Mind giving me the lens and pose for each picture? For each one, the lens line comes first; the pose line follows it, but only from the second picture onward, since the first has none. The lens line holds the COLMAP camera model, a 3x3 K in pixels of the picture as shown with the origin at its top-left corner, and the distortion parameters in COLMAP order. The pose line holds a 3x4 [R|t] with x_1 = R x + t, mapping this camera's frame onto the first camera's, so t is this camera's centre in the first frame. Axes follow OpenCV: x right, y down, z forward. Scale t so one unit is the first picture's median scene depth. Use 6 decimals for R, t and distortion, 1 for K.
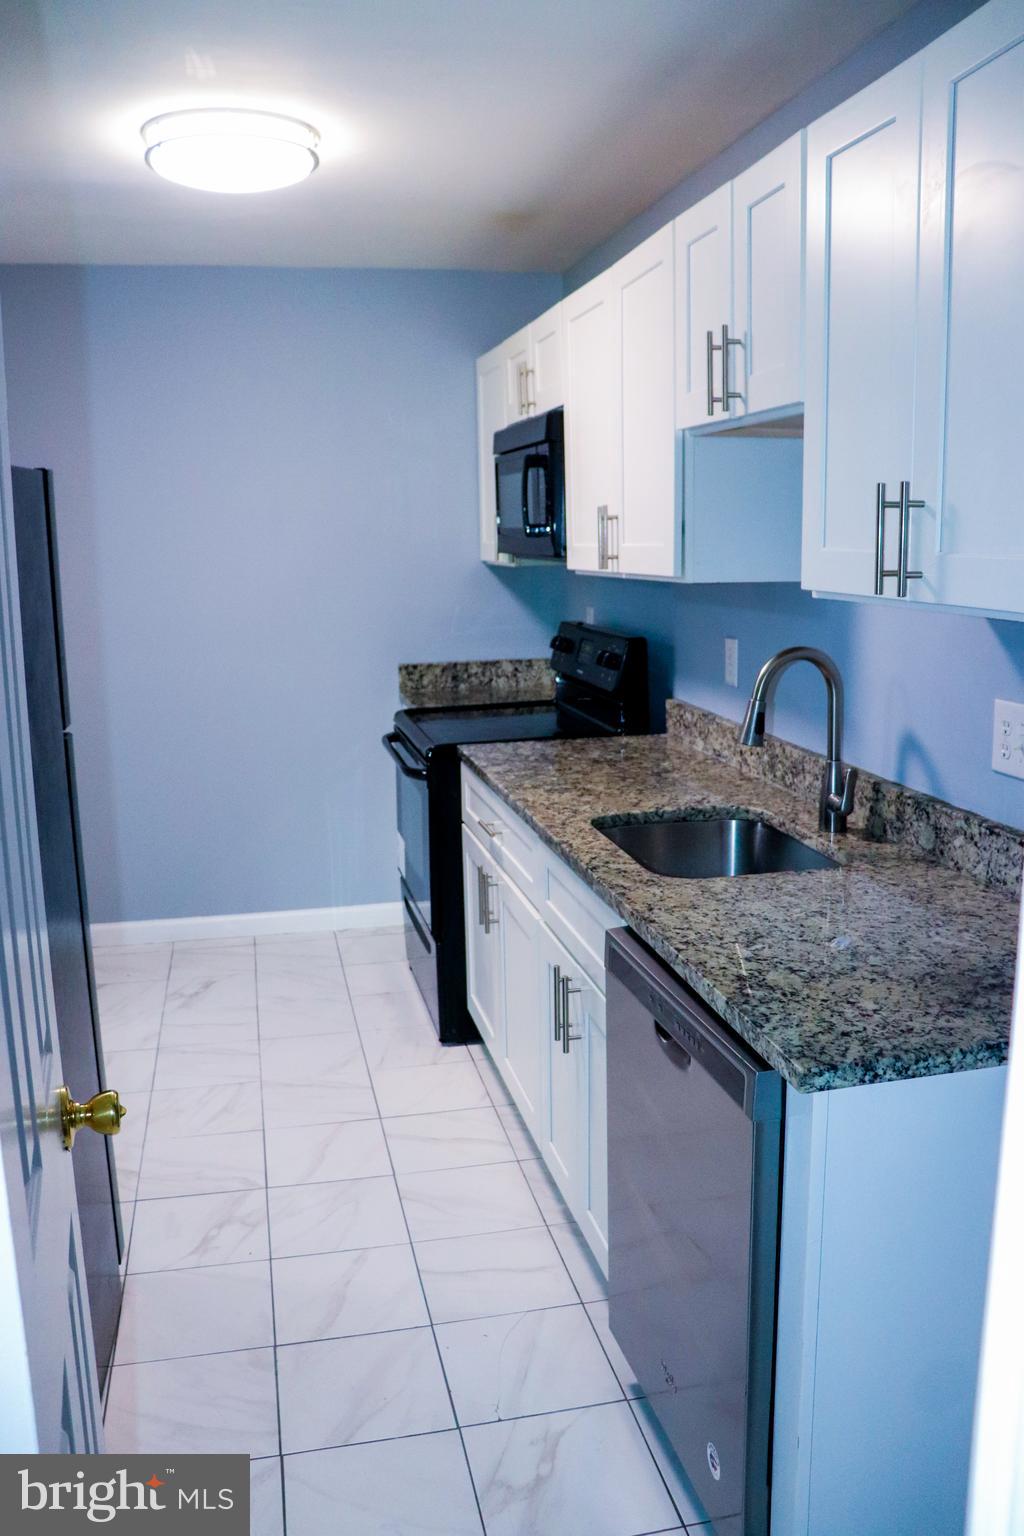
lens RADIAL K [[1268.6, 0, 512.0], [0, 1268.6, 768.0], [0, 0, 1]] dist [-0.187372, 0.176598]
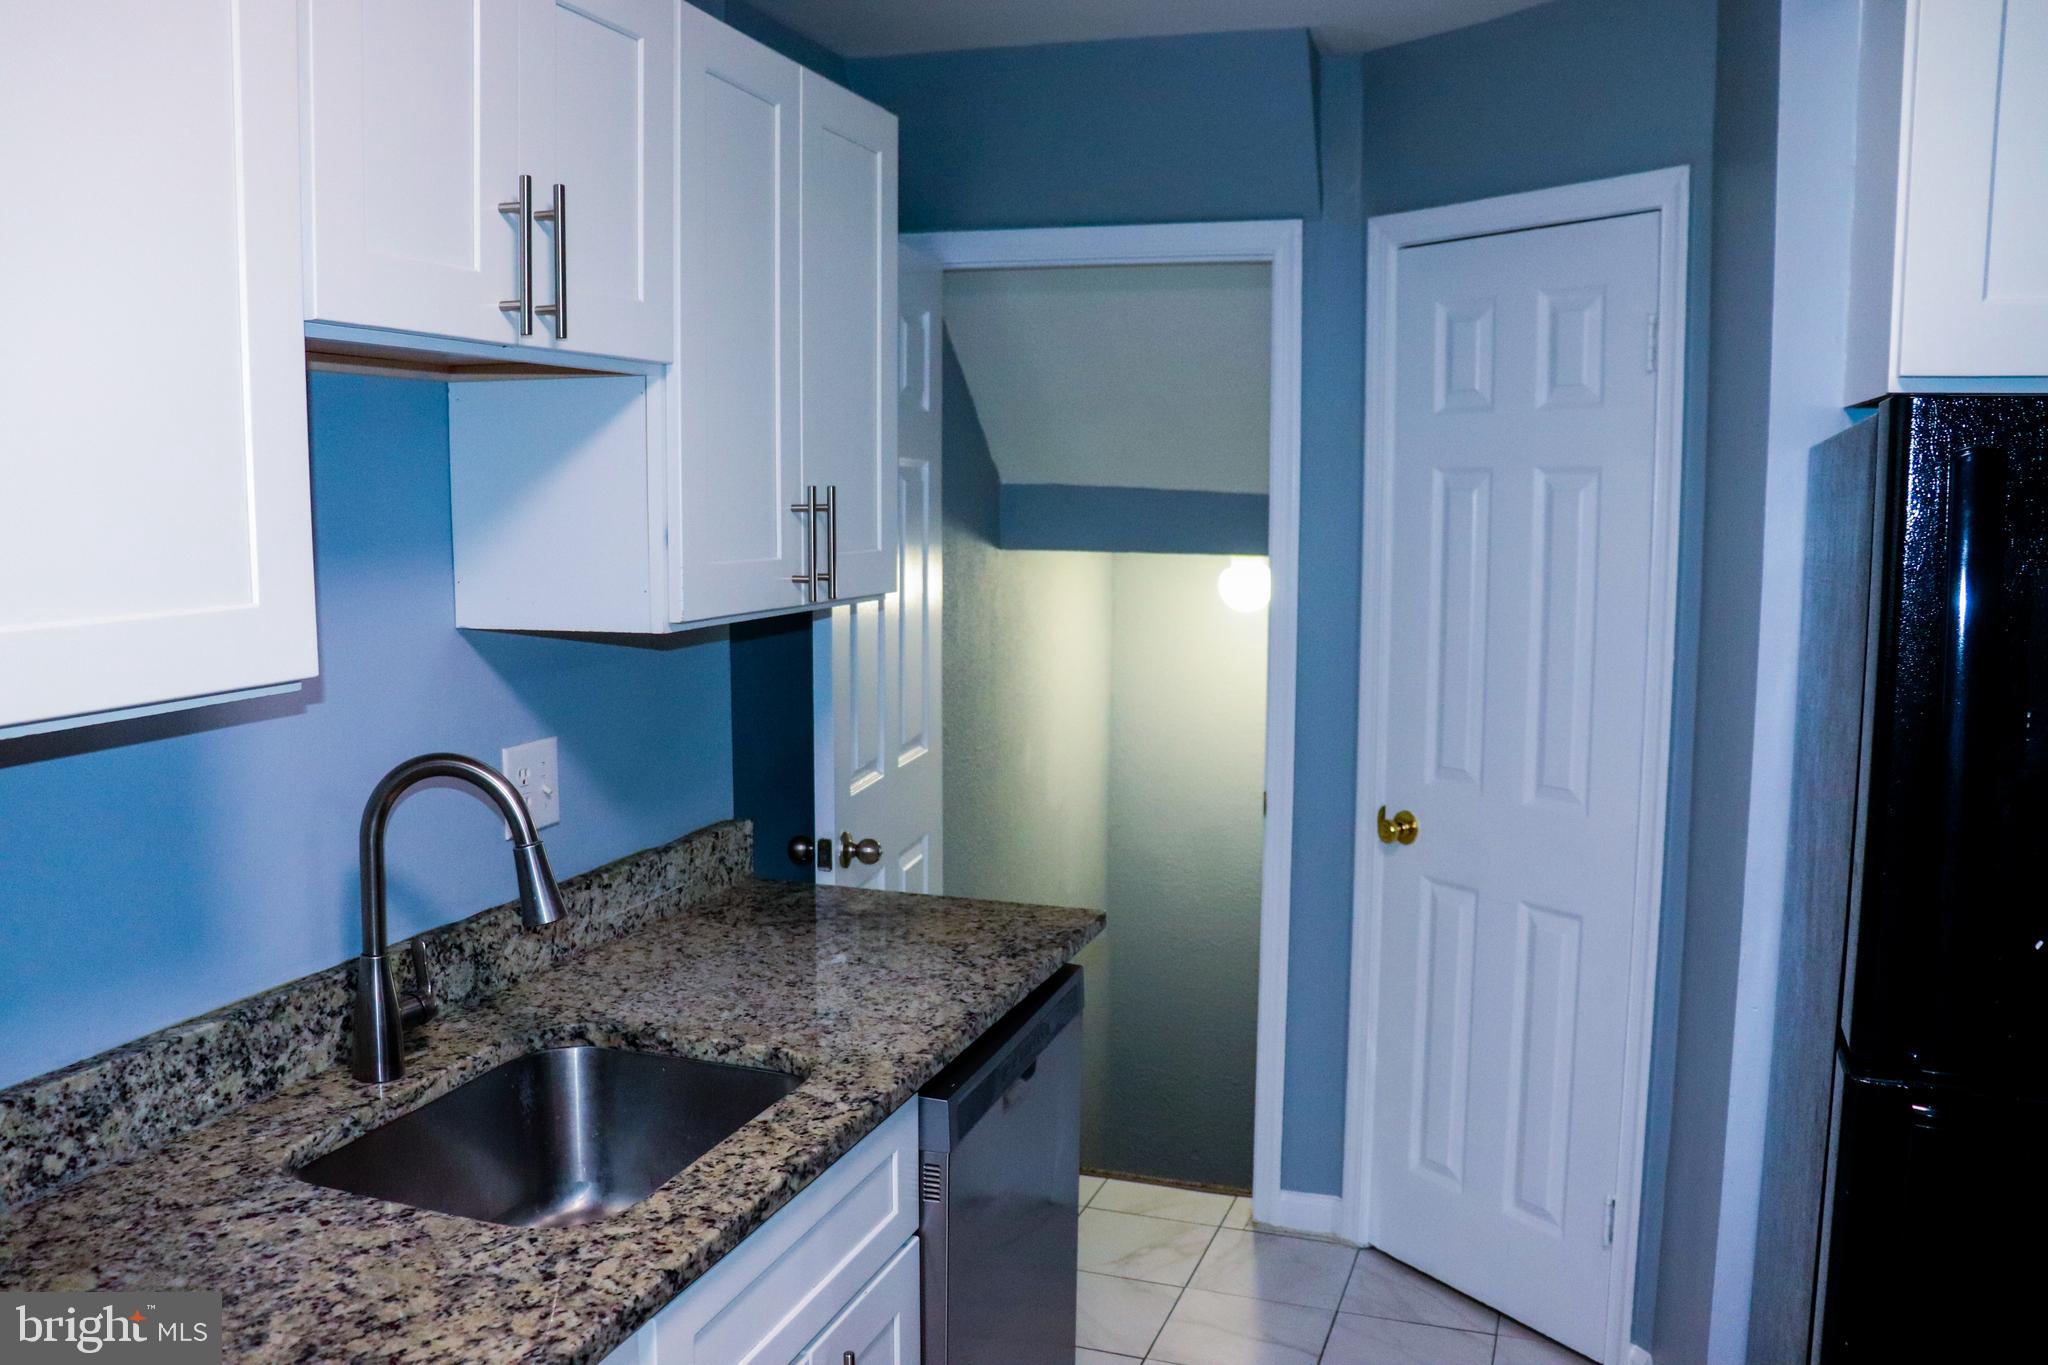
lens RADIAL K [[1691.5, 0, 1024.0], [0, 1691.5, 682.5], [0, 0, 1]] dist [-0.187372, 0.176598]
pose [[-0.858634, -0.046766, 0.510451, -0.431367], [0.102321, 0.960150, 0.260080, -0.338087], [-0.502272, 0.275544, -0.819633, 1.690026]]
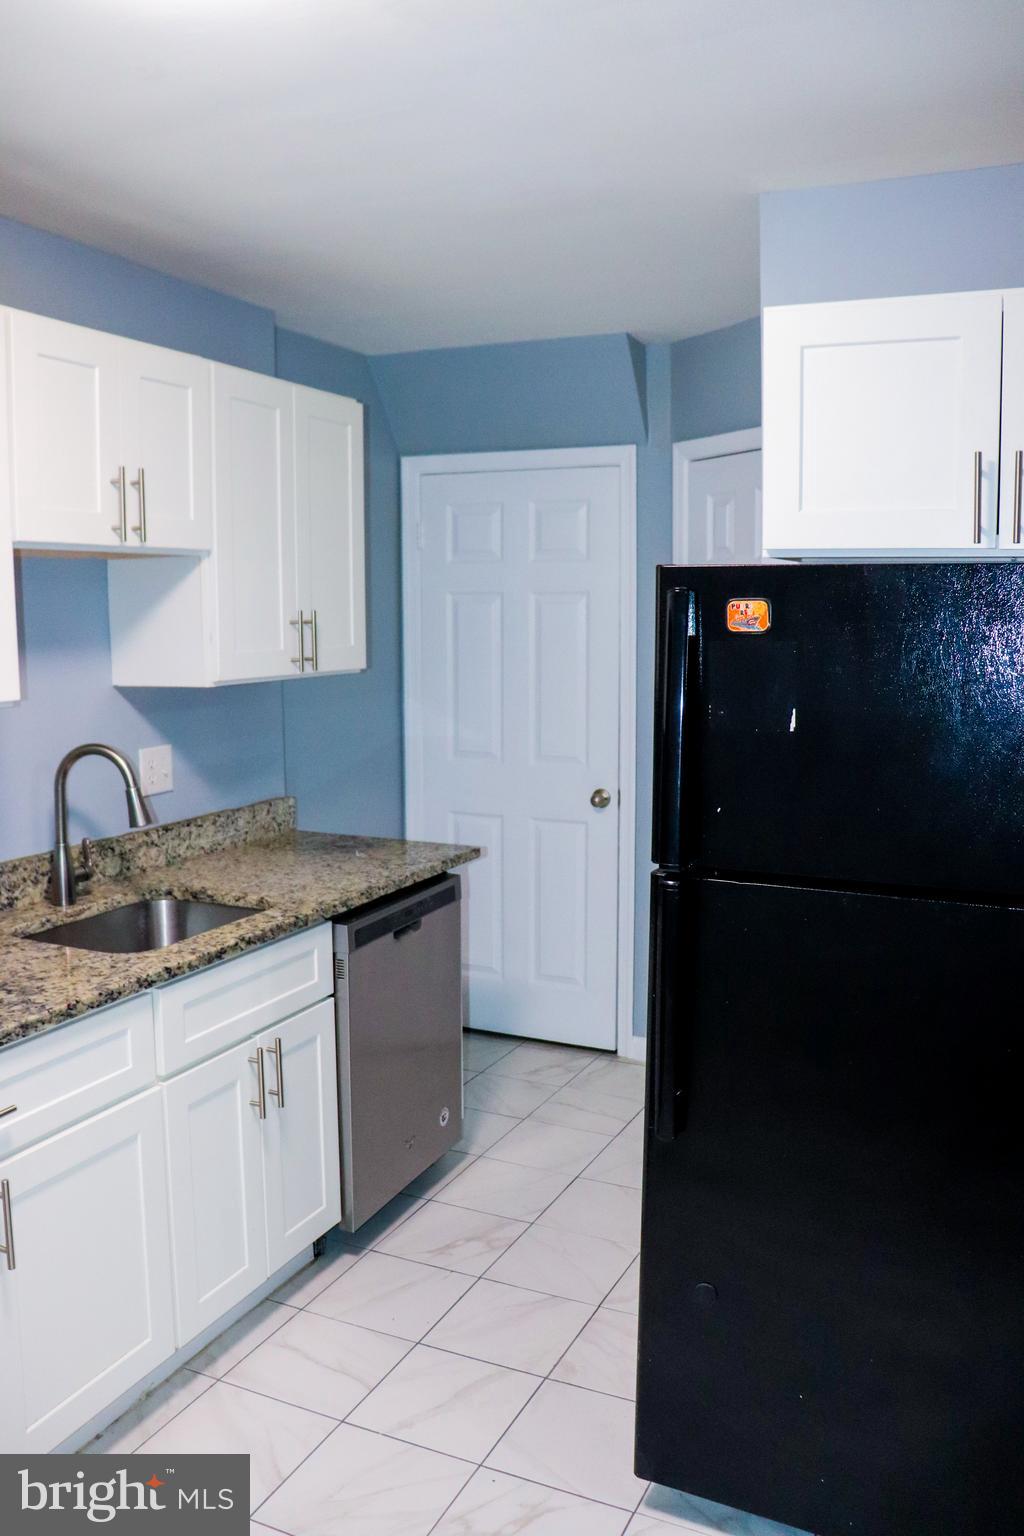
lens RADIAL K [[1268.6, 0, 512.0], [0, 1268.6, 768.0], [0, 0, 1]] dist [-0.187372, 0.176598]
pose [[-0.799695, -0.056025, 0.597786, -0.885461], [0.126991, 0.957329, 0.259606, -0.372604], [-0.586822, 0.283519, -0.758457, 1.897215]]
